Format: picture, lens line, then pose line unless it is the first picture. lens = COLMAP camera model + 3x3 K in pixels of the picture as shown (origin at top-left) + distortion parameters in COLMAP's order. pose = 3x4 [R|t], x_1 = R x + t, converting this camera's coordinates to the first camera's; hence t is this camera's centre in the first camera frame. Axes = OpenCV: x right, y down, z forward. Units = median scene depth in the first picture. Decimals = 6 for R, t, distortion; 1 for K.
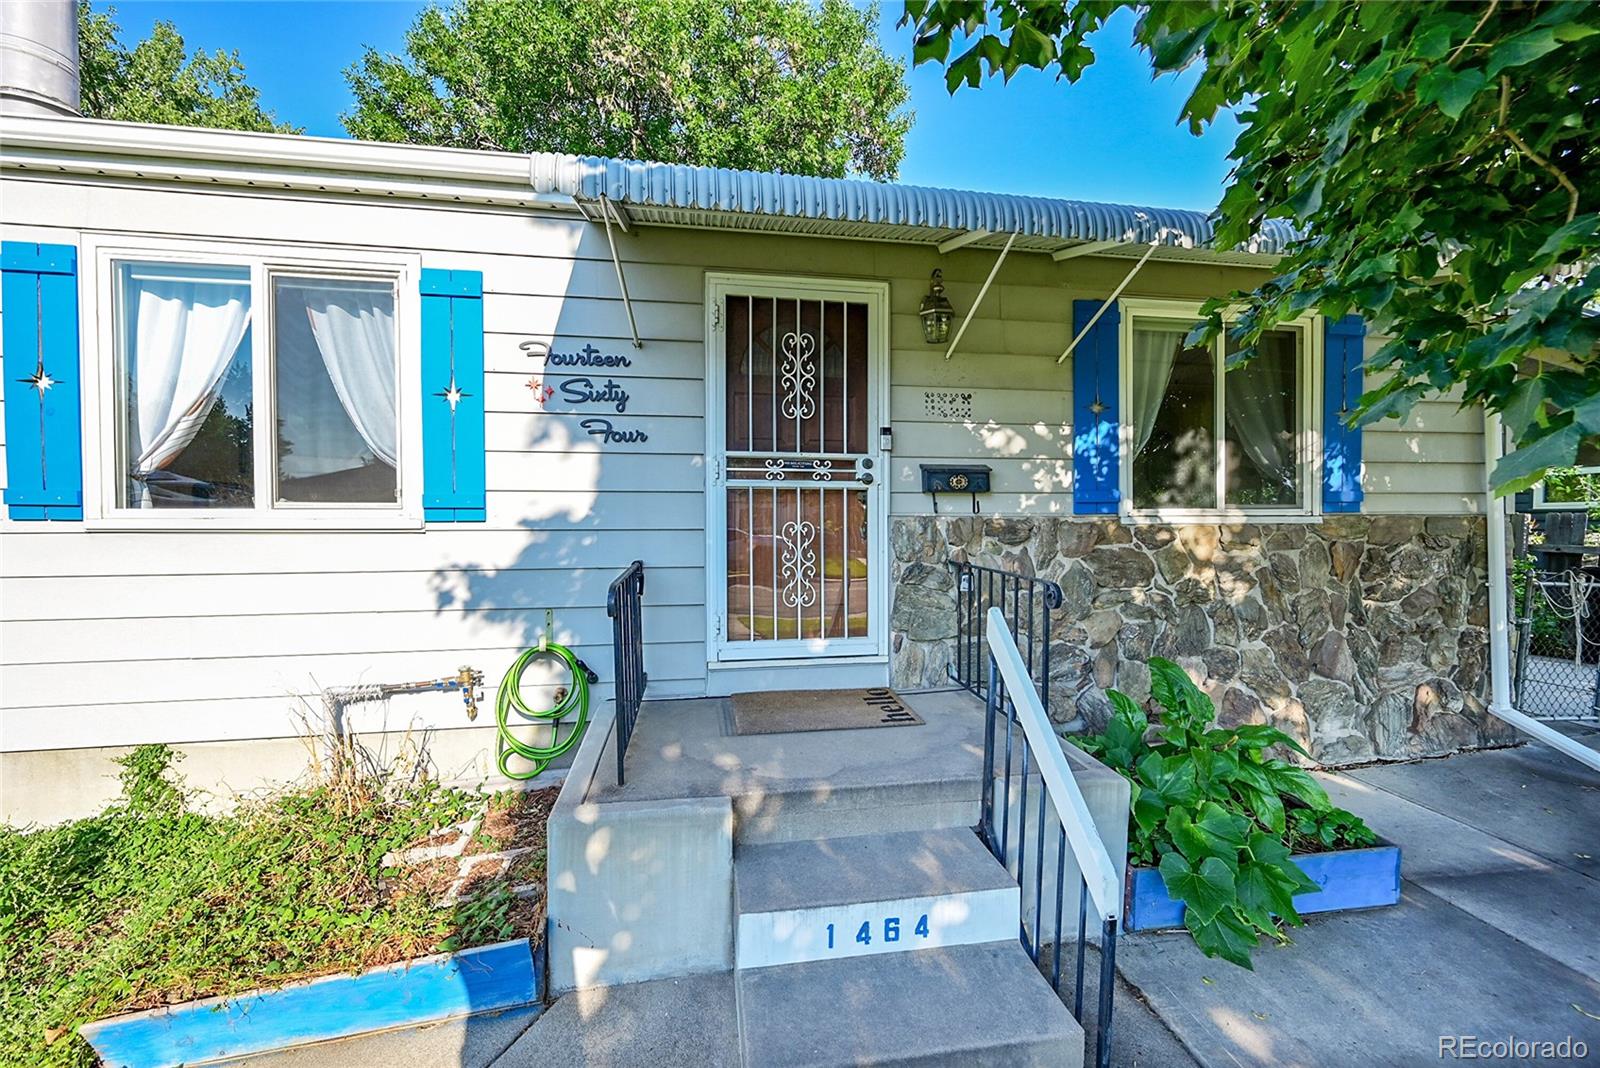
lens RADIAL K [[619.2, 0, 799.2], [0, 619.2, 557.9], [0, 0, 1]] dist [-0.002256, -0.000401]
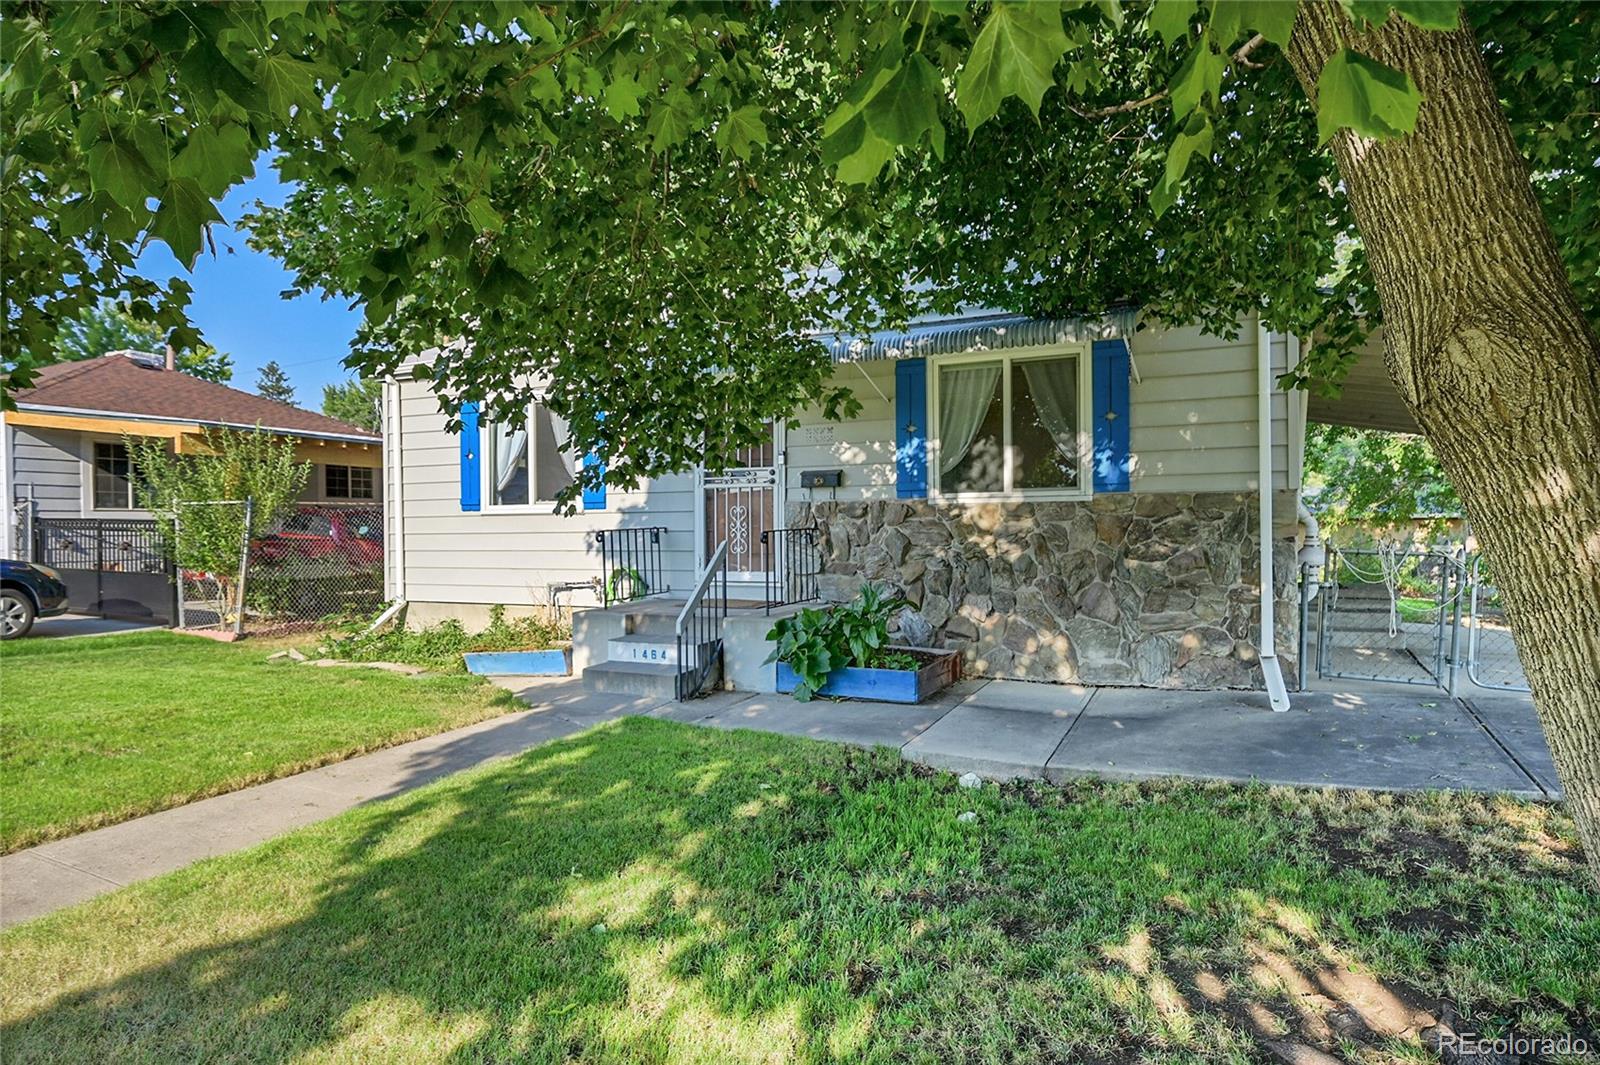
lens RADIAL K [[934.5, 0, 791.5], [0, 934.5, 536.4], [0, 0, 1]] dist [-0.000916, 0.000528]
pose [[0.828710, 0.002618, -0.559672, 1.576893], [-0.014973, 0.999735, -0.017495, 0.070607], [0.559477, 0.022878, 0.828530, -1.122245]]
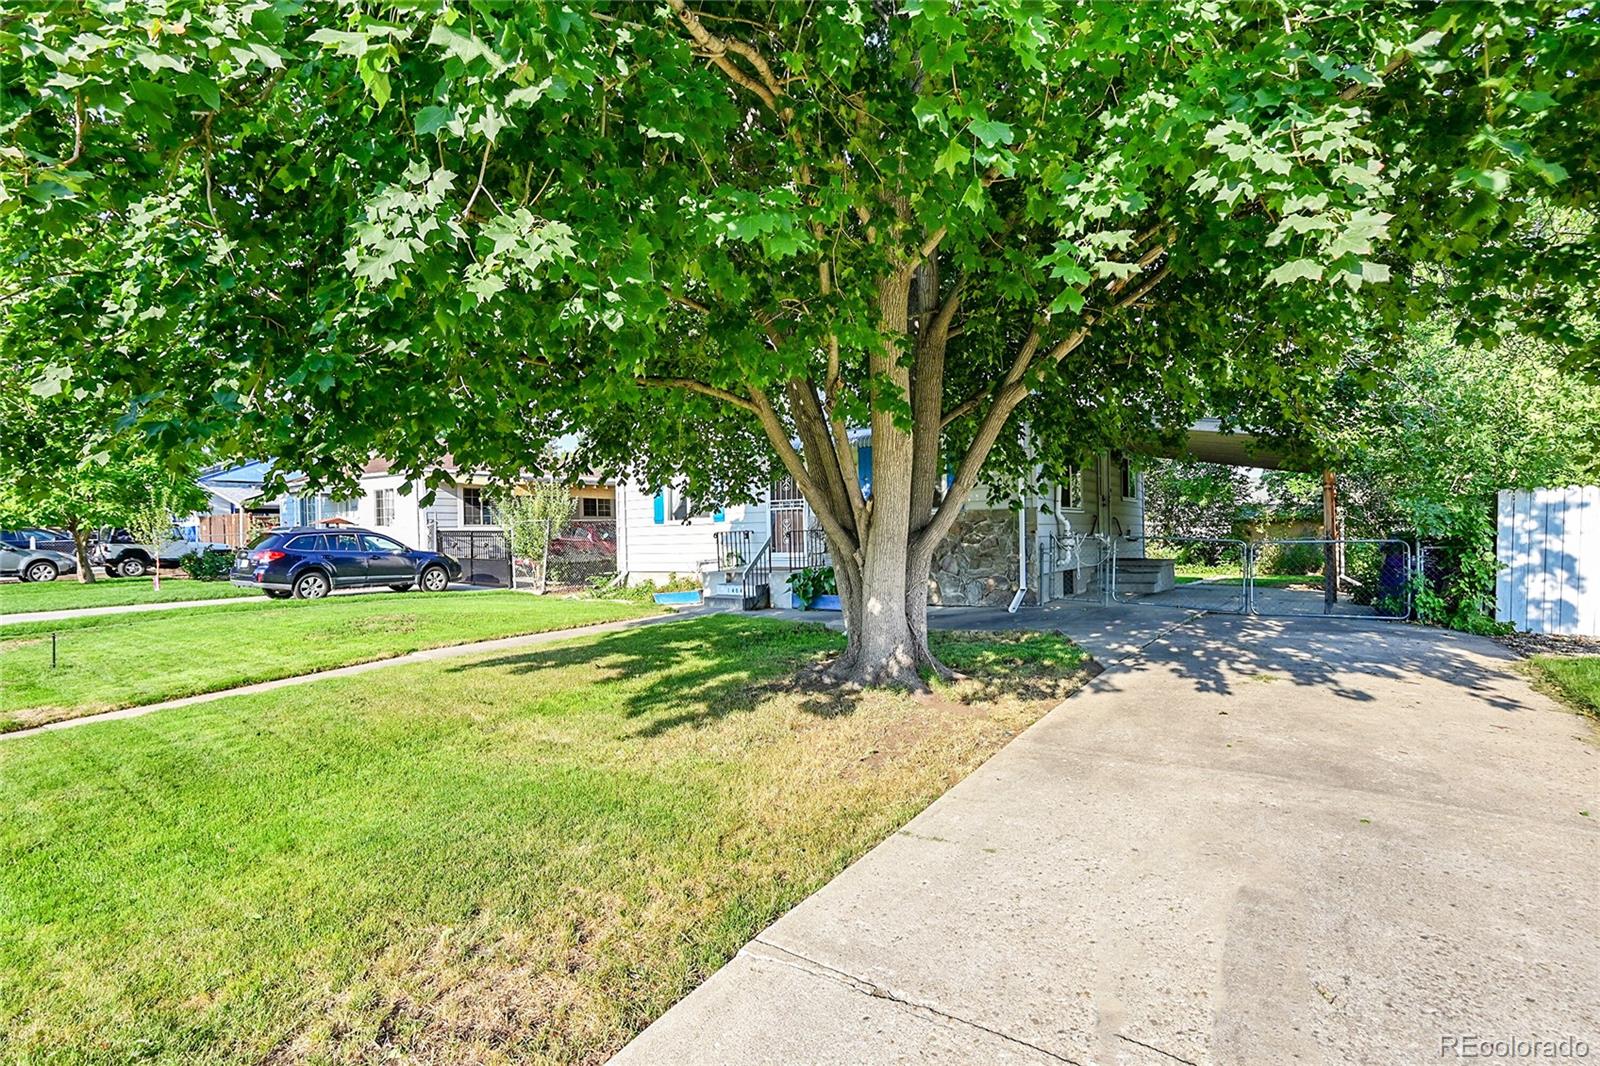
lens RADIAL K [[763.8, 0, 806.7], [0, 763.8, 530.9], [0, 0, 1]] dist [-0.000461, -0.000069]
pose [[0.722496, -0.014670, -0.691219, 2.956608], [-0.005206, 0.999631, -0.026658, 0.117163], [0.691355, 0.022859, 0.722153, -1.984497]]
